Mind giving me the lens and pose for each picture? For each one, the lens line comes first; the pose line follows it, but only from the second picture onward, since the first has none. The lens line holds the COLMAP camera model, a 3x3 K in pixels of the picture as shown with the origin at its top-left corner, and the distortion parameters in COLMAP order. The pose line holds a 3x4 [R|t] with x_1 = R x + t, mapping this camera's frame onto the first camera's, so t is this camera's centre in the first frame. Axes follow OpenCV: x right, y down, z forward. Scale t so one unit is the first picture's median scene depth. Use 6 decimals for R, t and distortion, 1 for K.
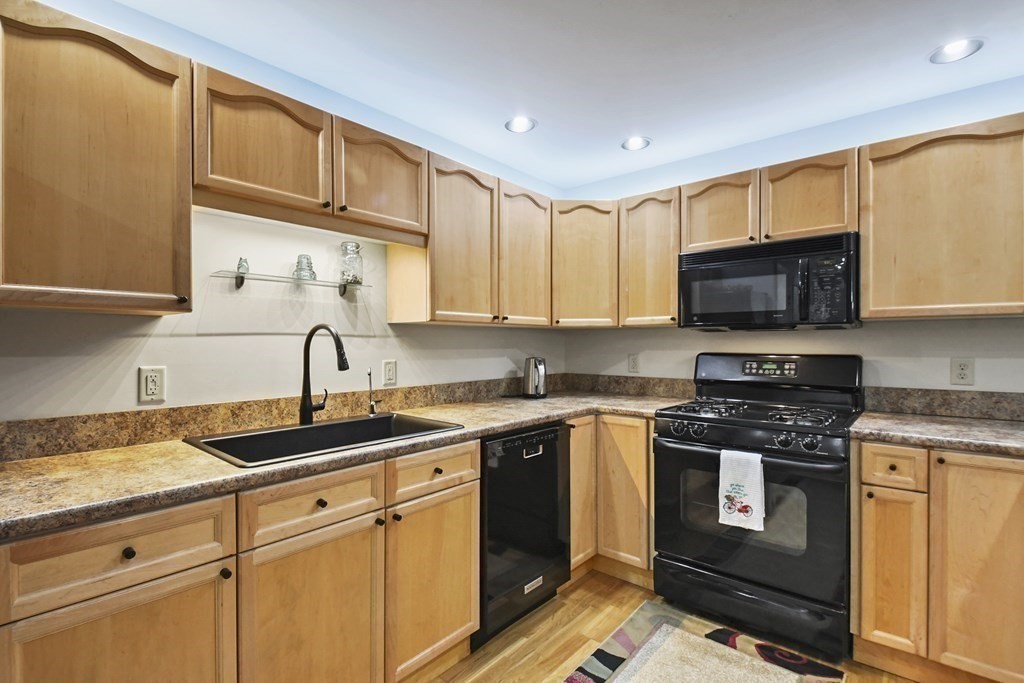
lens RADIAL K [[468.2, 0, 511.9], [0, 468.2, 352.5], [0, 0, 1]] dist [0.000881, -0.015502]
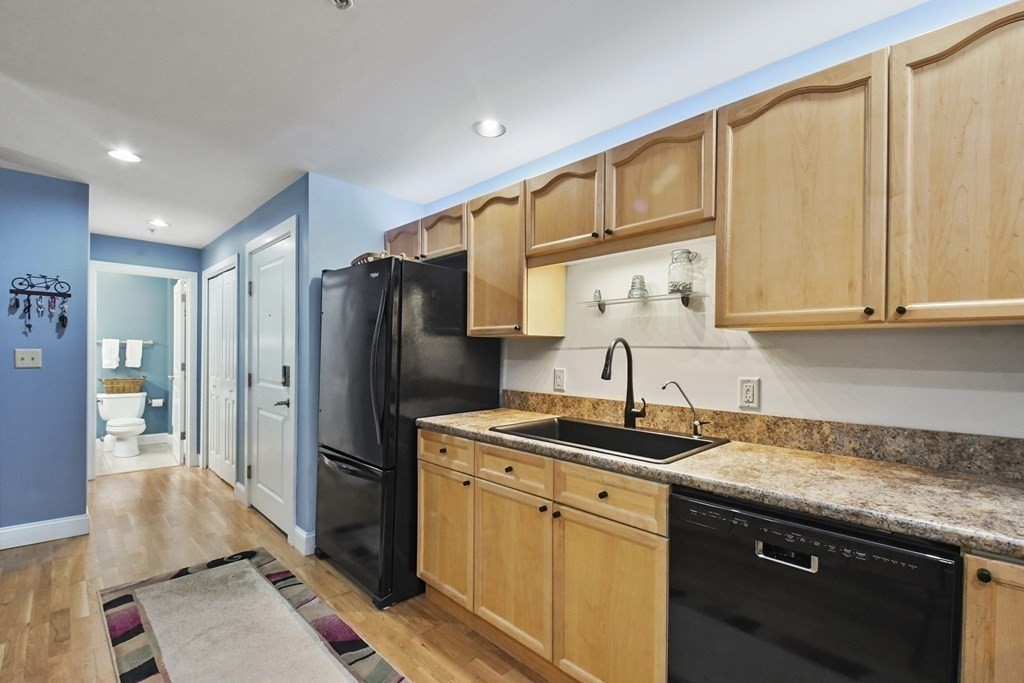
lens RADIAL K [[448.7, 0, 511.1], [0, 448.7, 357.3], [0, 0, 1]] dist [-0.009359, -0.000435]
pose [[-0.087554, 0.001519, -0.996159, 0.603732], [-0.040936, 0.999149, 0.005121, -0.006593], [0.995318, 0.041227, -0.087417, 0.749326]]
